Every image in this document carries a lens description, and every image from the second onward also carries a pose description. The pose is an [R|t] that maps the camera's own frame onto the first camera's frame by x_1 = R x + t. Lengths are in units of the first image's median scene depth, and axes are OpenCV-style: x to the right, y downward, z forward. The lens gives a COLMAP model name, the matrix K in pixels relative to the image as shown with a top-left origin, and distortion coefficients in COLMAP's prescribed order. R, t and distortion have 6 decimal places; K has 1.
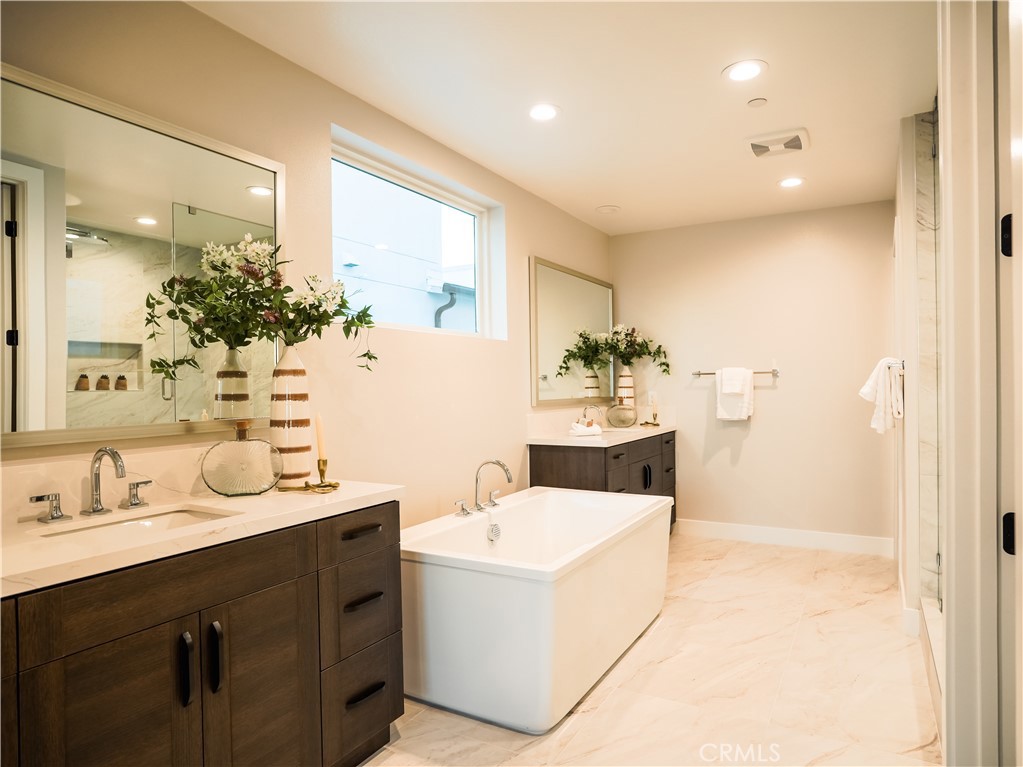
lens RADIAL K [[635.8, 0, 508.2], [0, 635.8, 386.2], [0, 0, 1]] dist [-0.046333, 0.039623]
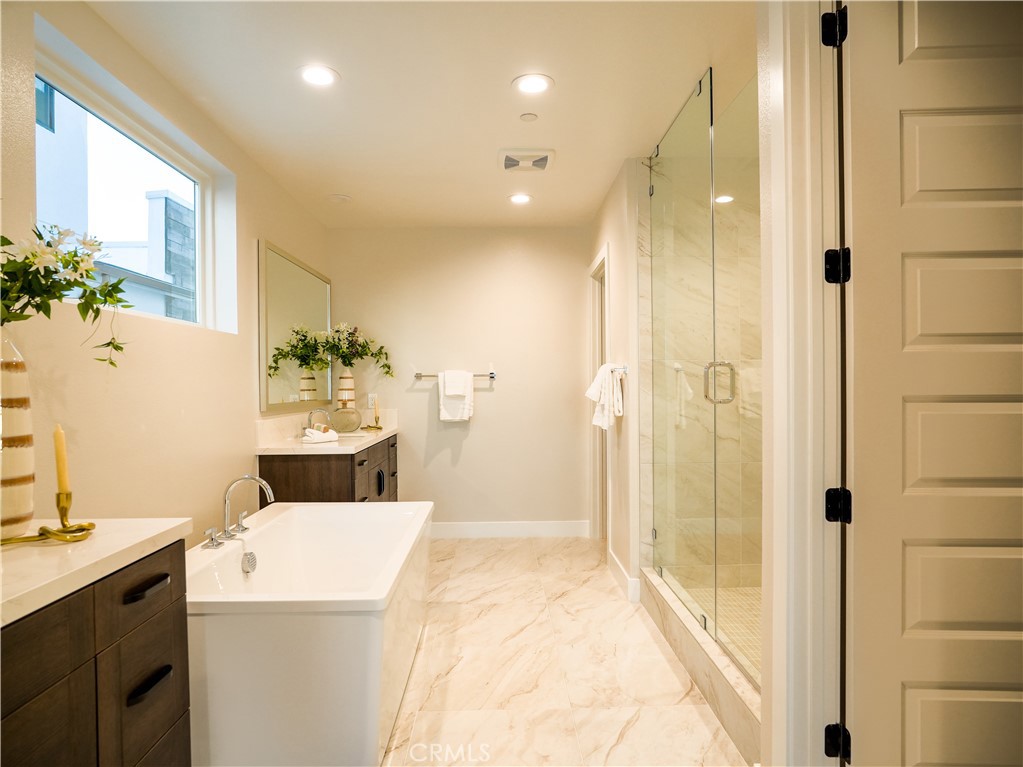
lens RADIAL K [[635.8, 0, 508.2], [0, 635.8, 386.2], [0, 0, 1]] dist [-0.046333, 0.039623]
pose [[0.853312, 0.002420, 0.521395, -0.125489], [-0.000014, 0.999989, -0.004618, 0.001425], [-0.521400, 0.003934, 0.853303, 0.084458]]
